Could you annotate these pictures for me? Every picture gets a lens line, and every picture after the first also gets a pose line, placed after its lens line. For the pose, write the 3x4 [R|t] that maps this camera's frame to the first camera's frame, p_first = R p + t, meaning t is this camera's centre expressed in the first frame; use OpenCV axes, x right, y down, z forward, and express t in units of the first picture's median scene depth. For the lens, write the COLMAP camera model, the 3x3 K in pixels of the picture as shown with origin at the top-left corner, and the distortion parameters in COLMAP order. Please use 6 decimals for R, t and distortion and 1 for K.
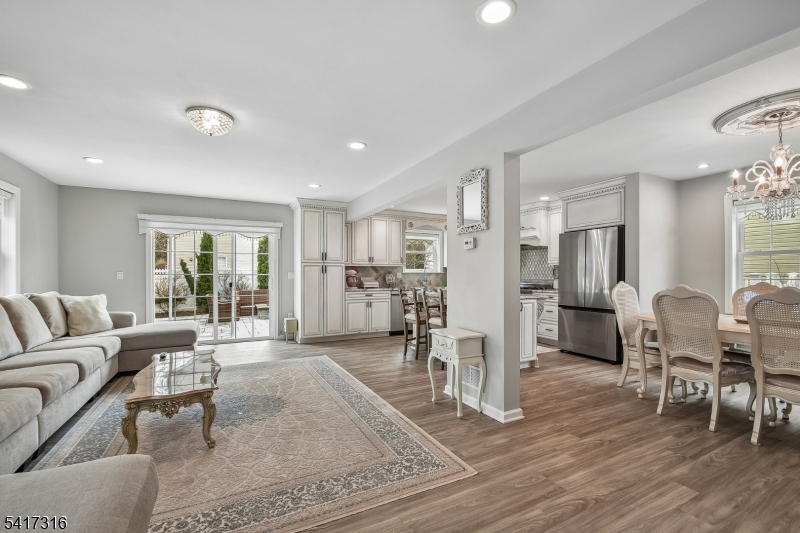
lens RADIAL K [[359.8, 0, 416.8], [0, 359.8, 276.4], [0, 0, 1]] dist [0.000199, -0.007917]
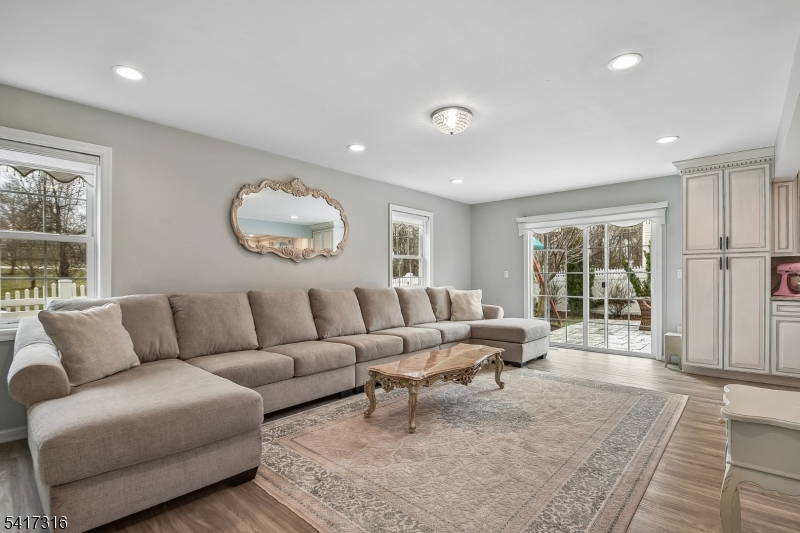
lens RADIAL K [[388.3, 0, 396.2], [0, 388.3, 278.4], [0, 0, 1]] dist [-0.011517, -0.006169]
pose [[0.314319, 0.003778, -0.949310, 0.354088], [-0.004352, 0.999987, 0.002538, 0.013405], [0.949307, 0.003334, 0.314332, 0.426723]]
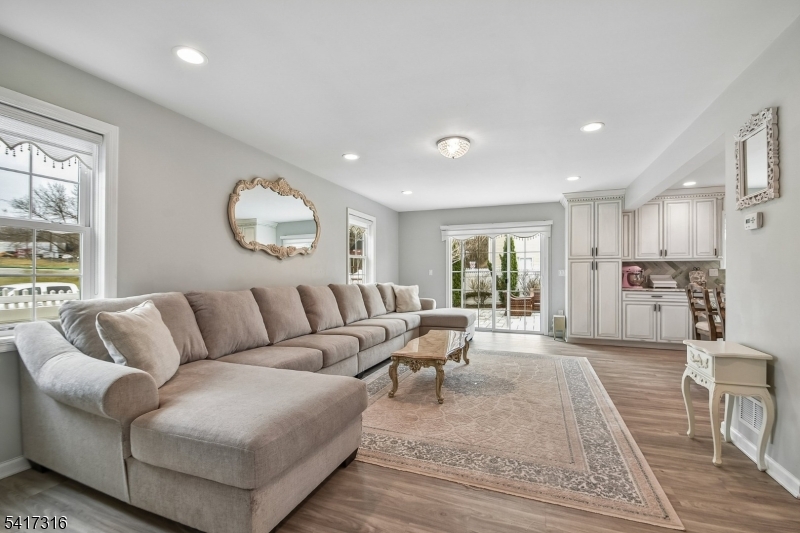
lens RADIAL K [[359.8, 0, 398.5], [0, 359.8, 273.1], [0, 0, 1]] dist [0.000199, -0.007917]
pose [[0.639624, -0.001093, -0.768687, 0.226598], [-0.006452, 0.999956, -0.006790, 0.015417], [0.768661, 0.009303, 0.639589, 0.044470]]
